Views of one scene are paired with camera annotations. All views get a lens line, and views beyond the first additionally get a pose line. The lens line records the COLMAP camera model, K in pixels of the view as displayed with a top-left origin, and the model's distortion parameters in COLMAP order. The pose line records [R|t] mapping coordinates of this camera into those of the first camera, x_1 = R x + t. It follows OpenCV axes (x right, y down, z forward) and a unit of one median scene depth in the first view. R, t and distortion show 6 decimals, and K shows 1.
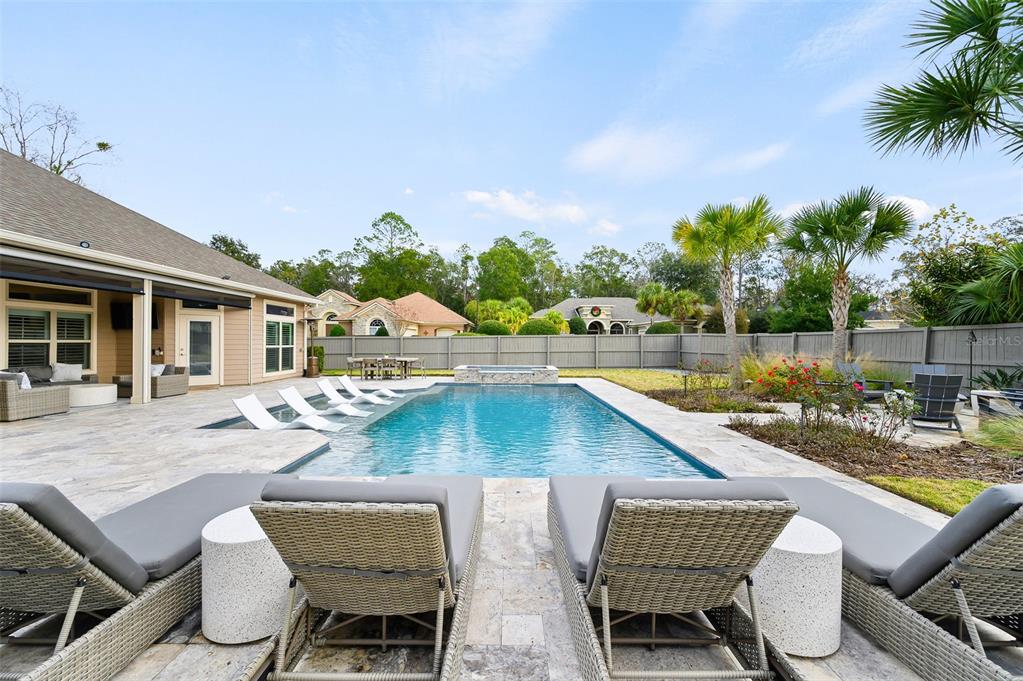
lens RADIAL K [[409.3, 0, 514.8], [0, 409.3, 348.5], [0, 0, 1]] dist [0.000236, -0.000004]
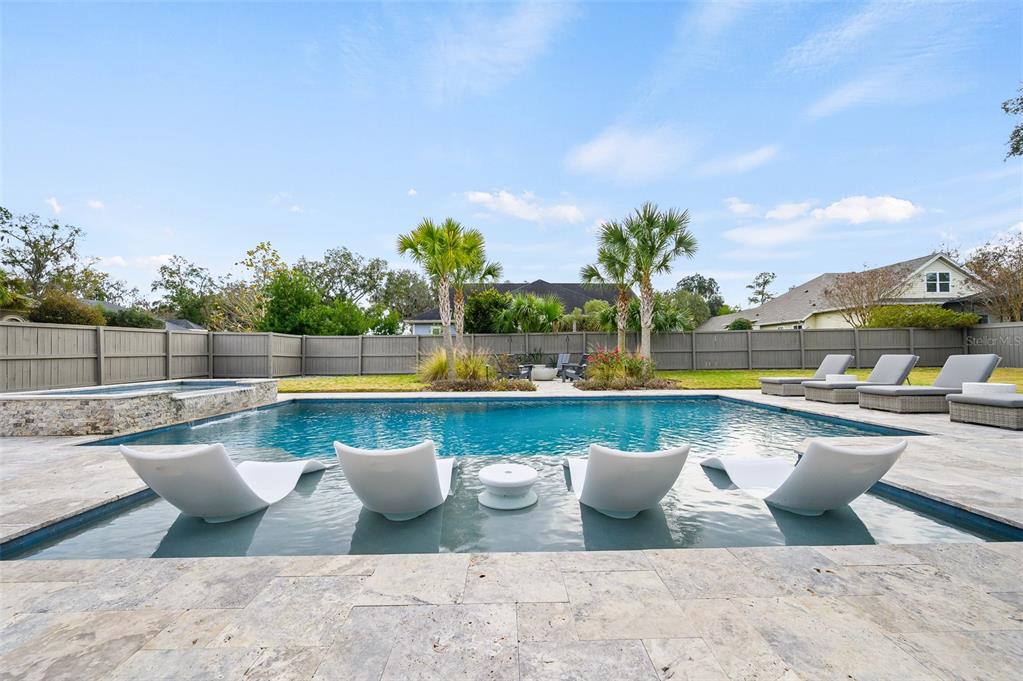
lens RADIAL K [[400.6, 0, 513.1], [0, 400.6, 346.9], [0, 0, 1]] dist [-0.001797, -0.000452]
pose [[-0.018638, 0.012455, 0.999749, -0.140163], [0.019225, 0.999742, -0.012097, 0.004923], [-0.999641, 0.018995, -0.018873, 0.184870]]
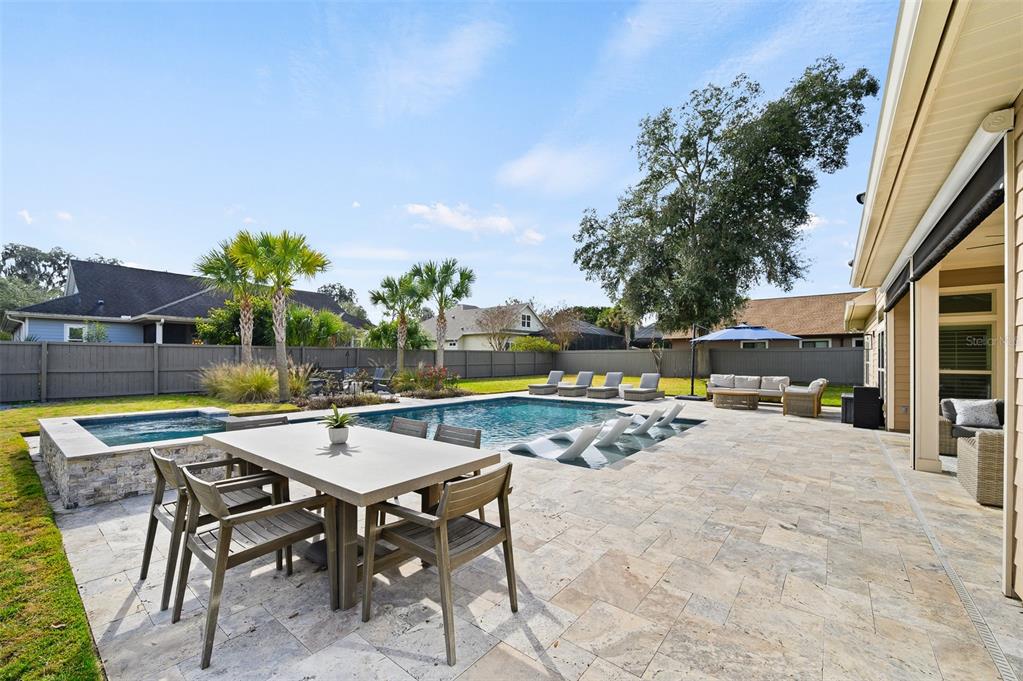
lens RADIAL K [[410.2, 0, 515.6], [0, 410.2, 360.1], [0, 0, 1]] dist [0.011417, 0.000051]
pose [[-0.787428, -0.009425, 0.616335, -0.146963], [-0.002200, 0.999920, 0.012481, -0.004364], [-0.616403, 0.008472, -0.787386, 0.328326]]
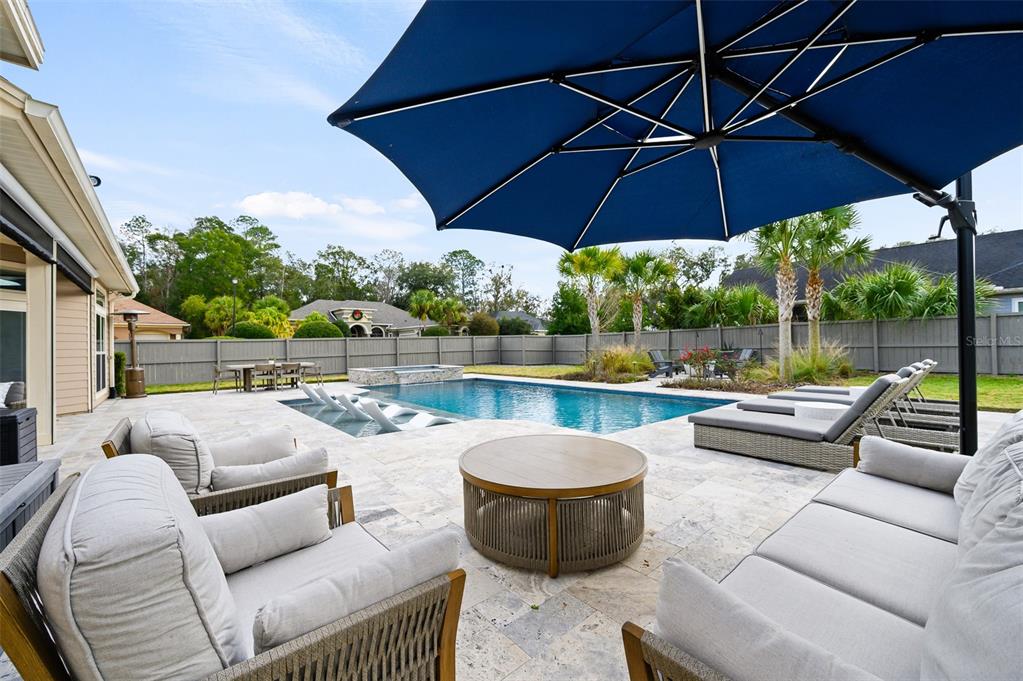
lens RADIAL K [[405.4, 0, 514.2], [0, 405.4, 345.1], [0, 0, 1]] dist [0.019759, 0.000026]
pose [[0.766310, -0.015794, 0.642277, -0.138454], [0.029204, 0.999521, -0.010266, 0.002518], [-0.641807, 0.026624, 0.766404, 0.018574]]
